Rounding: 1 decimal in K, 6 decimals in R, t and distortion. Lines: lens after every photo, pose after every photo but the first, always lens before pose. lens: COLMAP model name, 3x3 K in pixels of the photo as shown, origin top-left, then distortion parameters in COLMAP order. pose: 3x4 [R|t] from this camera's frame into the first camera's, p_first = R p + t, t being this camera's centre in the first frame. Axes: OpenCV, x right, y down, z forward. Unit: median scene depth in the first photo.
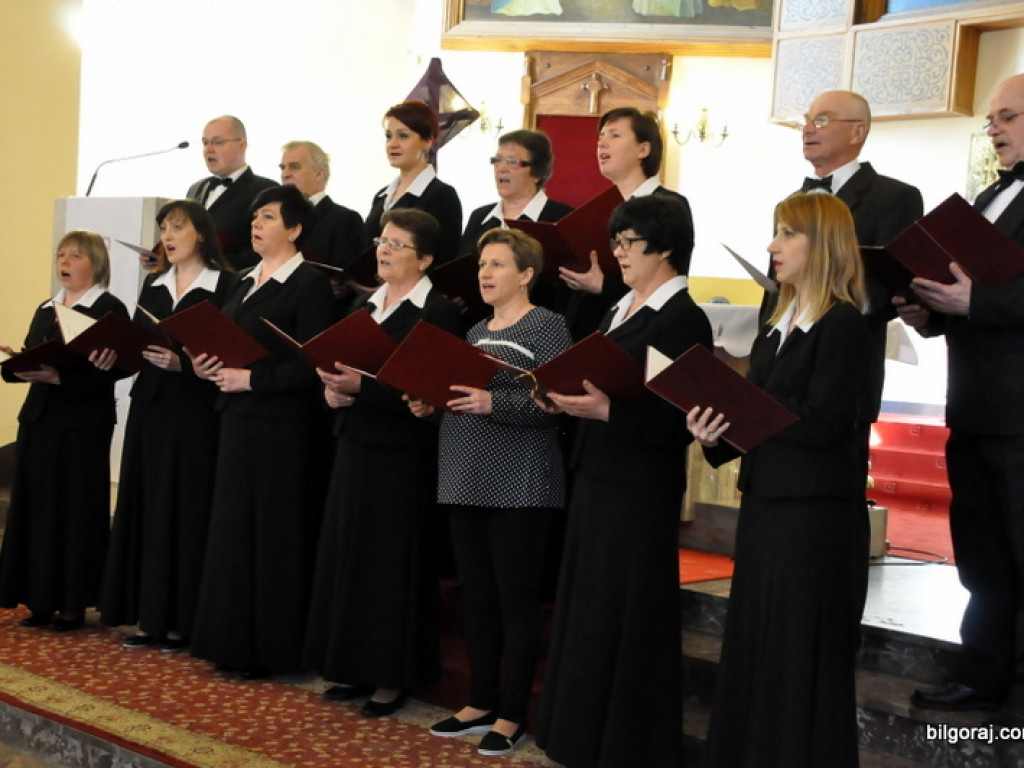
lens RADIAL K [[1449.0, 0, 512.0], [0, 1449.0, 384.0], [0, 0, 1]] dist [0.116646, 0.076233]
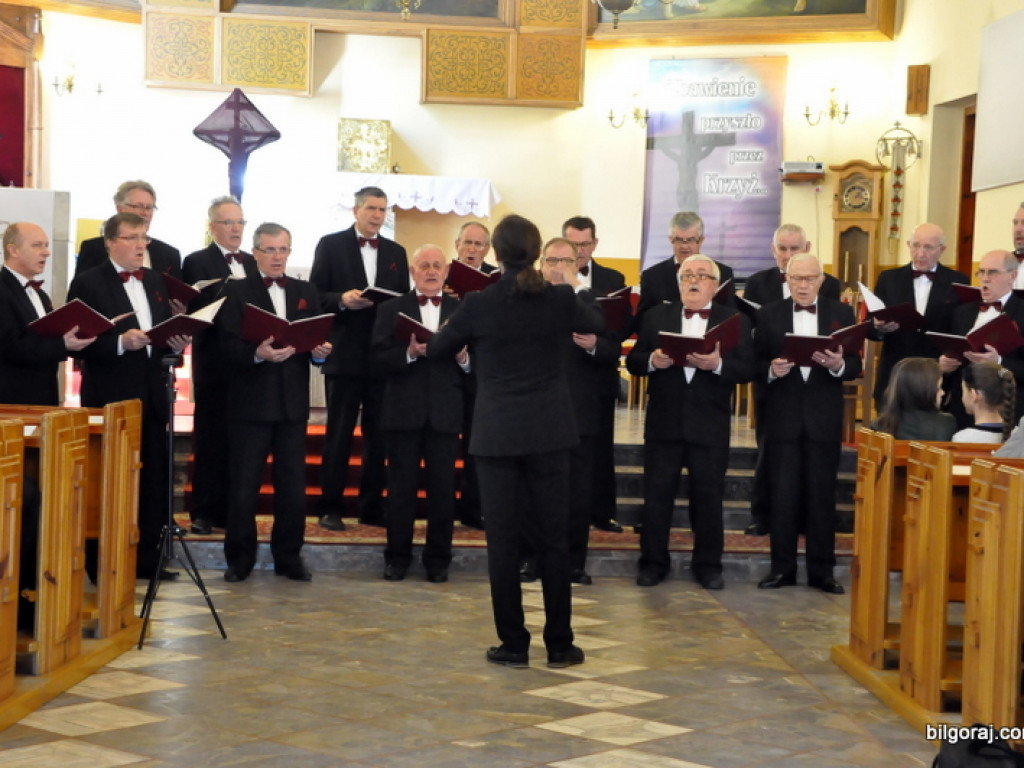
lens RADIAL K [[2030.6, 0, 512.0], [0, 2030.6, 384.0], [0, 0, 1]] dist [0.238535, 0.398578]
pose [[0.673178, -0.066422, 0.736492, -0.868421], [0.025314, 0.997444, 0.066819, -0.048616], [-0.739048, -0.026338, 0.673138, -0.312511]]
